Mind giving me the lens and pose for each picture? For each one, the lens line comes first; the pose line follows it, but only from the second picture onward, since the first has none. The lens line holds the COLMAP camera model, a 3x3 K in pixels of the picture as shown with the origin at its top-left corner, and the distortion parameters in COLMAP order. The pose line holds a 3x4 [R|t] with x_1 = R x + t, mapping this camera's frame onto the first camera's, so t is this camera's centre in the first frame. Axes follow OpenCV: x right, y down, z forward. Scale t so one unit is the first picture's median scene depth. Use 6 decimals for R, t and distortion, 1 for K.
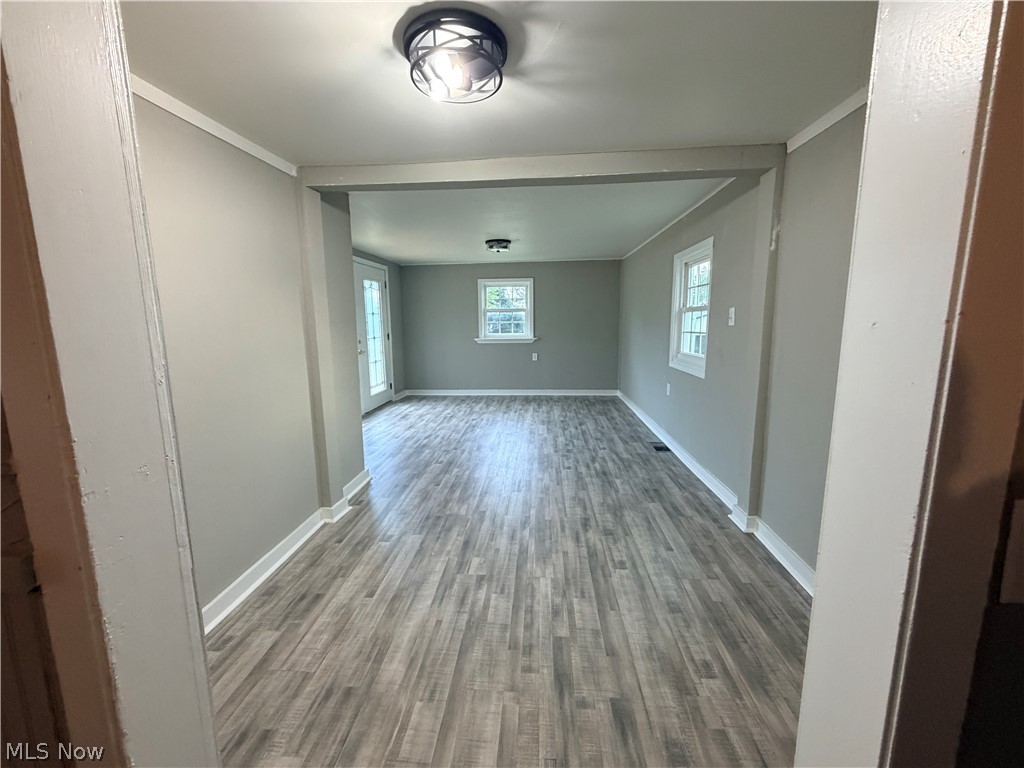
lens RADIAL K [[405.6, 0, 508.8], [0, 405.6, 380.9], [0, 0, 1]] dist [-0.000587, -0.000245]
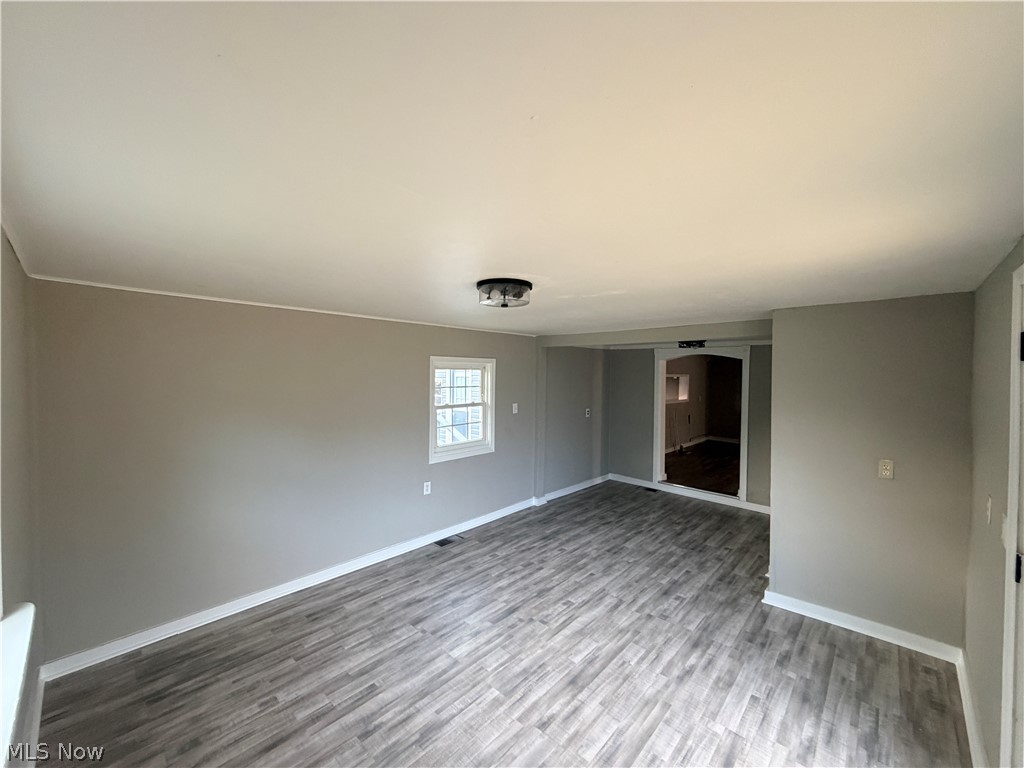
lens RADIAL K [[405.6, 0, 508.8], [0, 405.6, 380.9], [0, 0, 1]] dist [-0.000587, -0.000245]
pose [[-0.780716, -0.007293, 0.624843, -0.481832], [0.095013, 0.986920, 0.130234, -0.448492], [-0.617621, 0.161044, -0.769812, 2.072431]]
